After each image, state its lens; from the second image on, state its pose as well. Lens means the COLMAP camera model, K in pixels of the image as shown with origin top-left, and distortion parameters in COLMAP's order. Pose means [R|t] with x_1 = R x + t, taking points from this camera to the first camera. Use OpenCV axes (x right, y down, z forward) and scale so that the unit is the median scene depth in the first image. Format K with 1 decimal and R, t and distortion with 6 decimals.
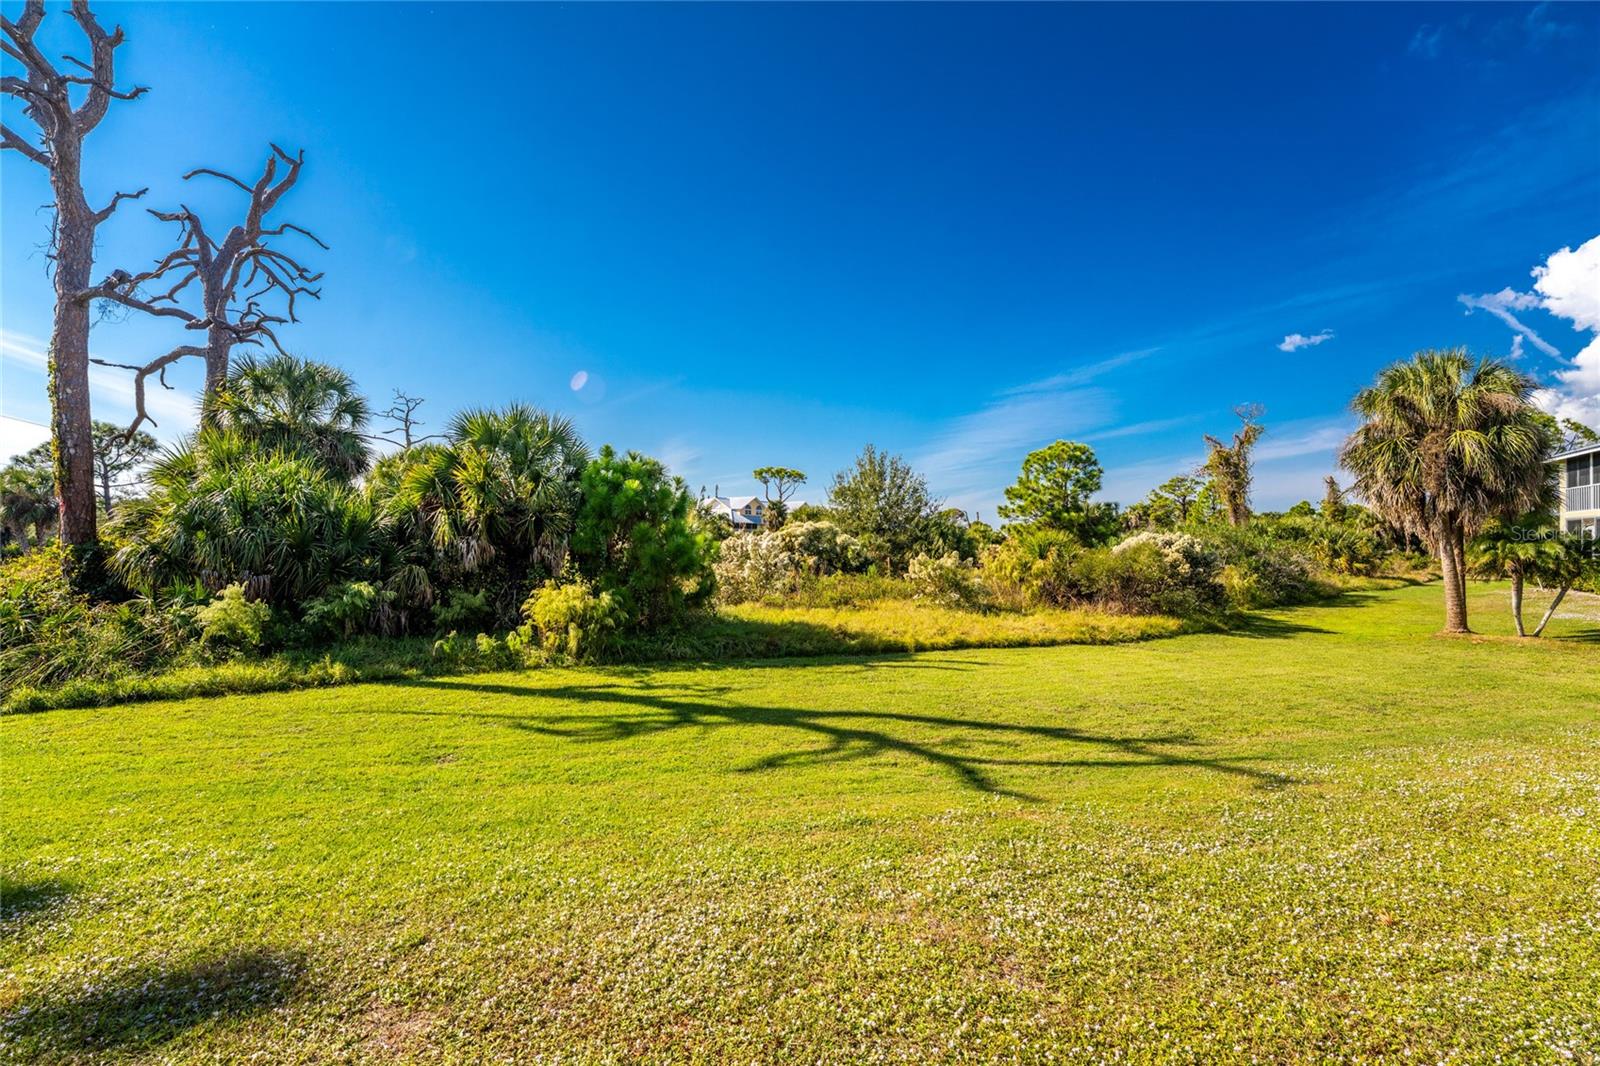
lens RADIAL K [[647.0, 0, 800.0], [0, 647.0, 533.0], [0, 0, 1]] dist [-0.002136, -0.000299]
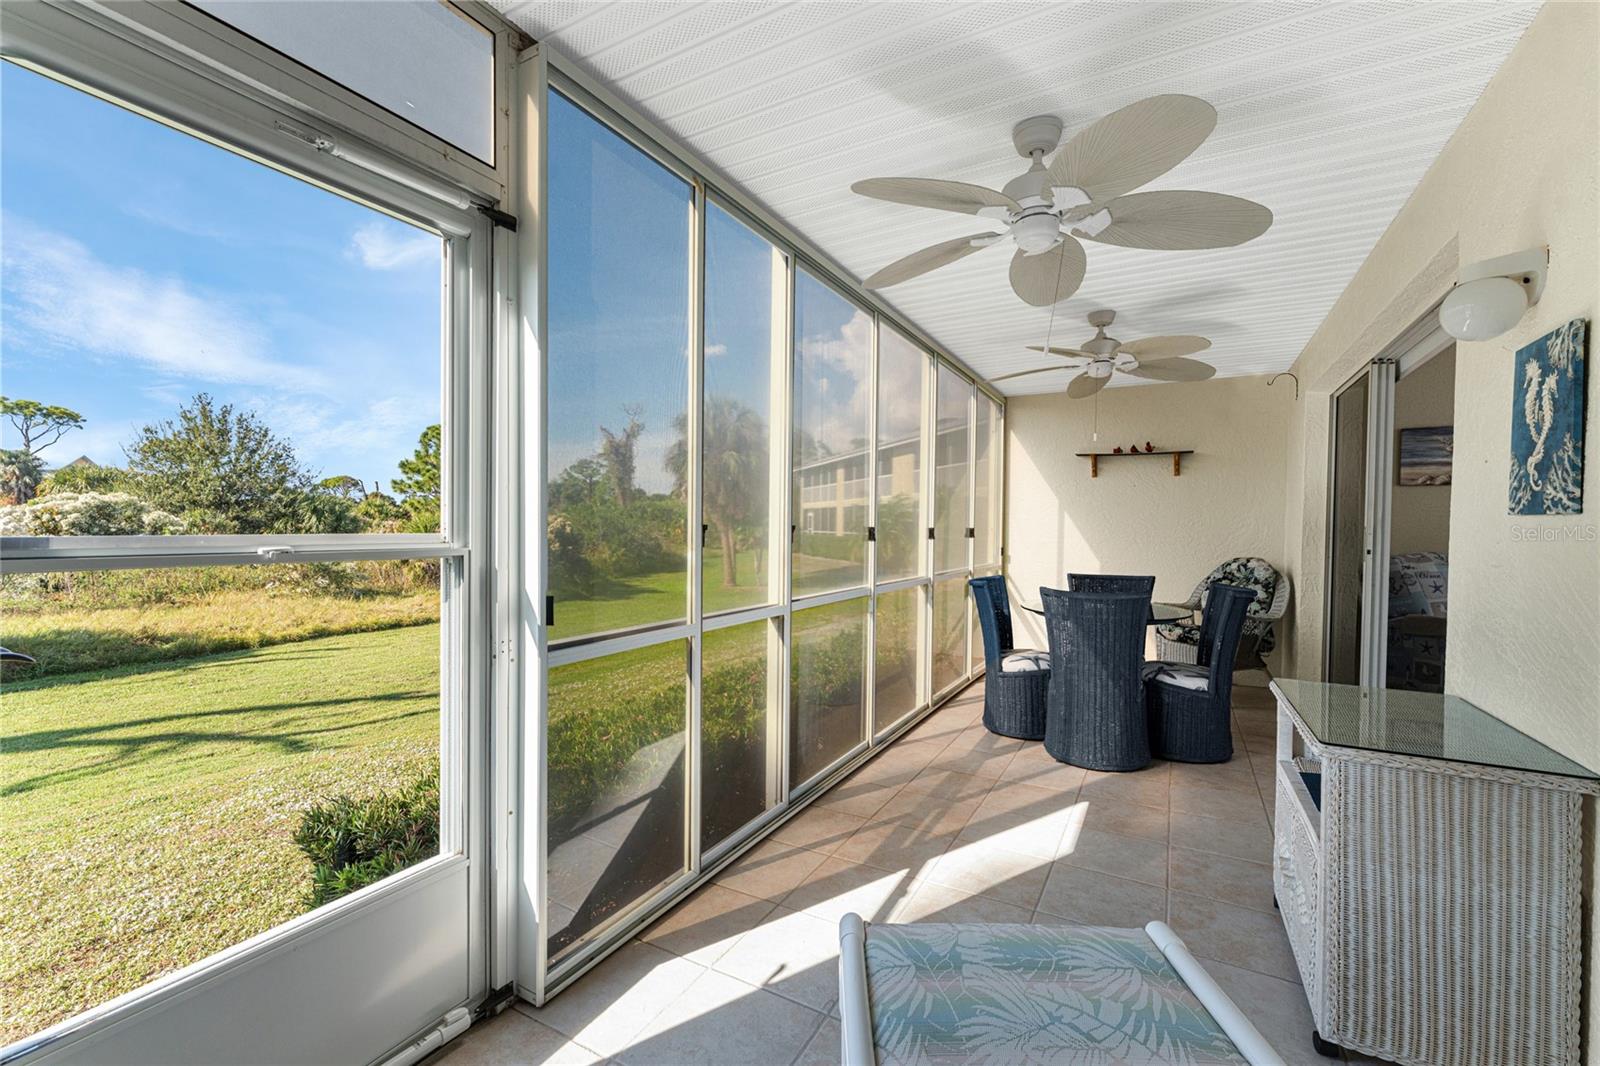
lens RADIAL K [[663.1, 0, 798.5], [0, 663.1, 540.7], [0, 0, 1]] dist [-0.001987, 0.000083]
pose [[0.674547, -0.016944, 0.738038, 0.002014], [-0.019989, 0.998951, 0.041203, -0.010879], [-0.737961, -0.042546, 0.673501, -0.100353]]
